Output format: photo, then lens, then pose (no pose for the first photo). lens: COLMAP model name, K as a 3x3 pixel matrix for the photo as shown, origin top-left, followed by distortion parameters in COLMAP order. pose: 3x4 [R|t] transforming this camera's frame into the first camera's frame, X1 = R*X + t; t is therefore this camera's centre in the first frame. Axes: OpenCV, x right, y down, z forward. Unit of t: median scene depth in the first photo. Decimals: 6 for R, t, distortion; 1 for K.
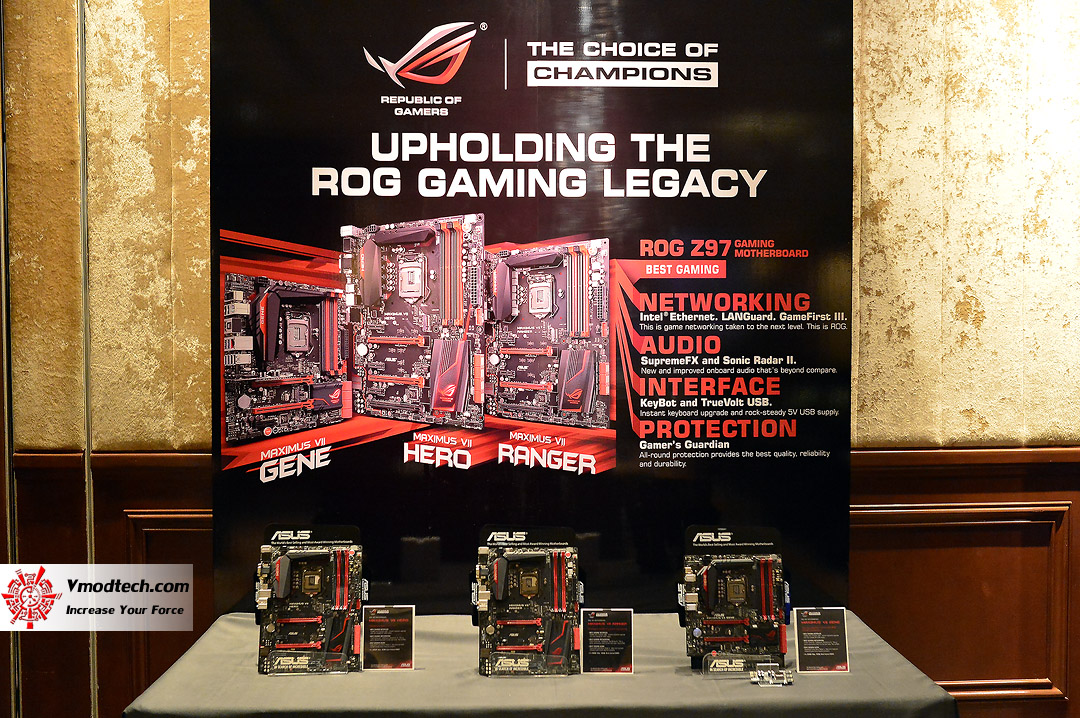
lens RADIAL K [[1919.1, 0, 534.9], [0, 1919.1, 353.5], [0, 0, 1]] dist [-0.032948, 0.000000]
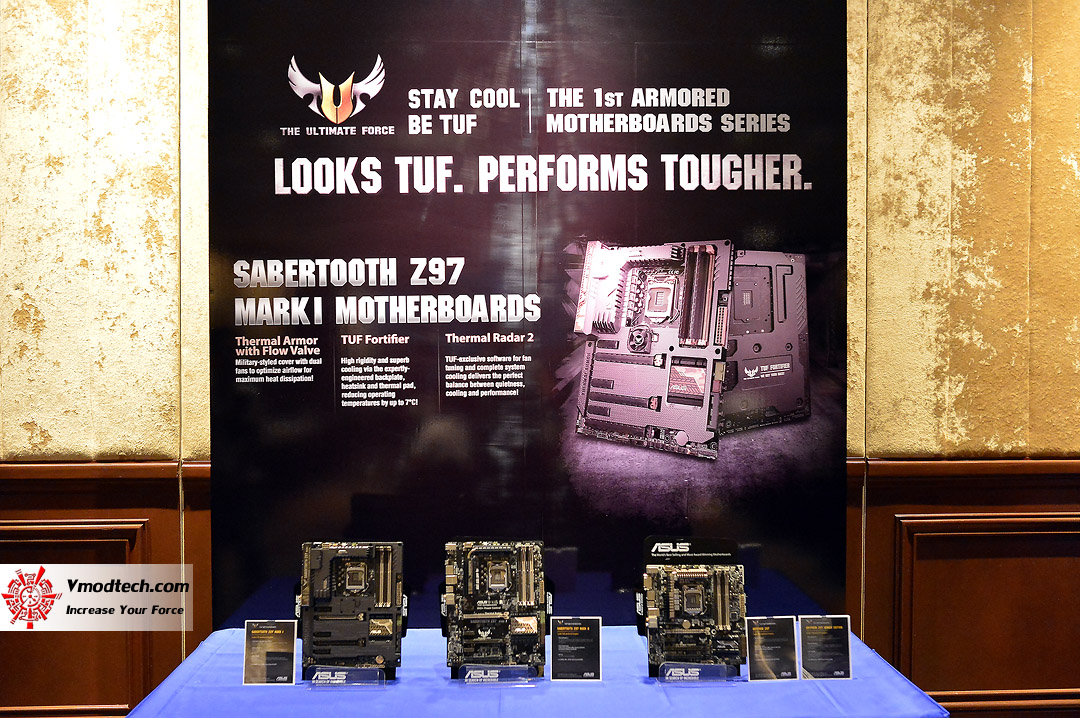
lens RADIAL K [[1919.1, 0, 565.8], [0, 1919.1, 326.8], [0, 0, 1]] dist [-0.032948, 0.000000]
pose [[0.999997, -0.001259, 0.002080, 0.494028], [0.001298, 0.999821, -0.018902, -0.000260], [-0.002056, 0.018905, 0.999819, 0.038241]]
